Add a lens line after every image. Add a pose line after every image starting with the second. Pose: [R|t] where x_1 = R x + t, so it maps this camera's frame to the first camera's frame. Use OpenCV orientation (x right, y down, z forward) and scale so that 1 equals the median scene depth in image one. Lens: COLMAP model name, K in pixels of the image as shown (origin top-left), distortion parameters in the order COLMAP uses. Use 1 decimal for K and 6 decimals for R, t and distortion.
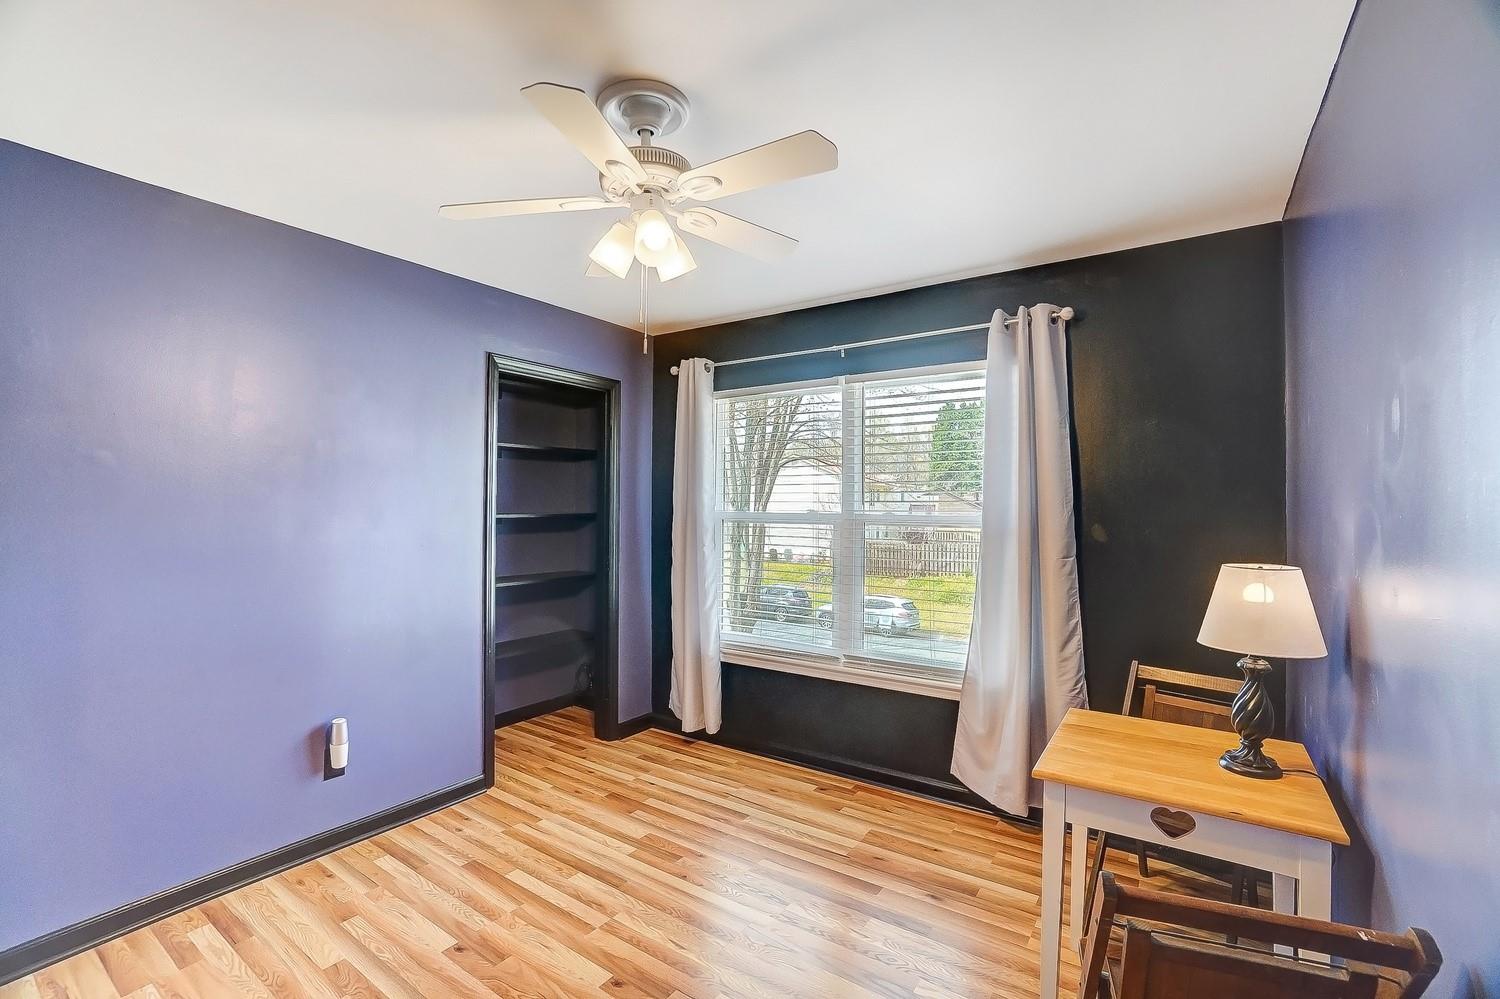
lens RADIAL K [[659.6, 0, 739.8], [0, 659.6, 497.8], [0, 0, 1]] dist [-0.065905, 0.023131]
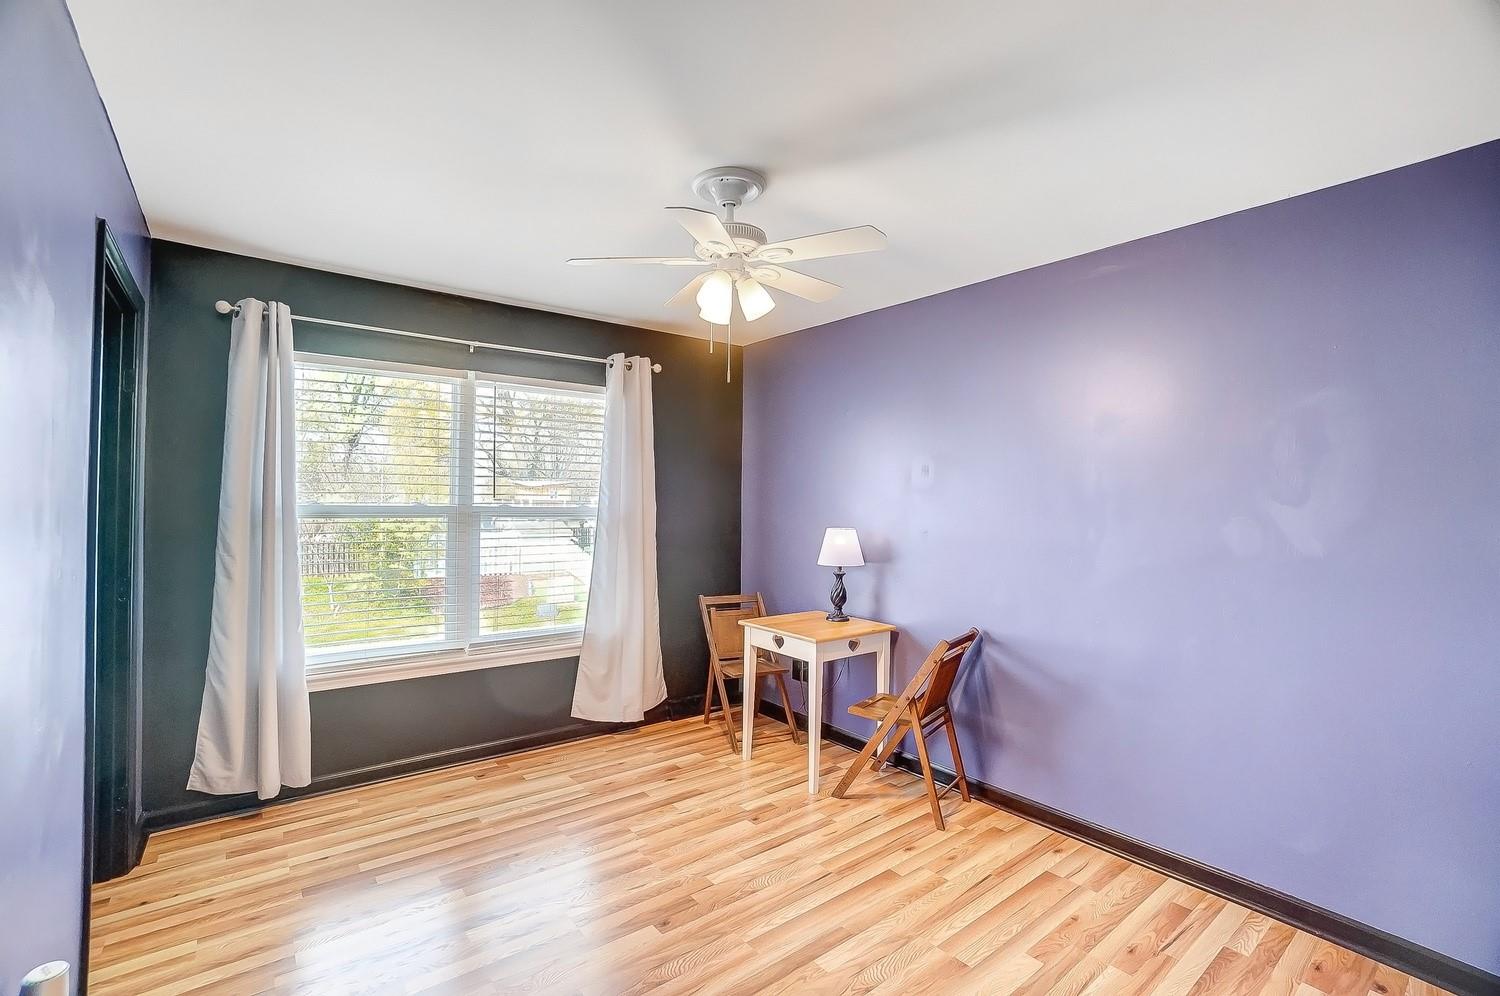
lens RADIAL K [[659.6, 0, 739.8], [0, 659.6, 496.3], [0, 0, 1]] dist [-0.065905, 0.023131]
pose [[0.294060, 0.004369, 0.955777, -0.742330], [-0.019130, 0.999816, 0.001315, -0.000939], [-0.955595, -0.018670, 0.294090, 0.327666]]
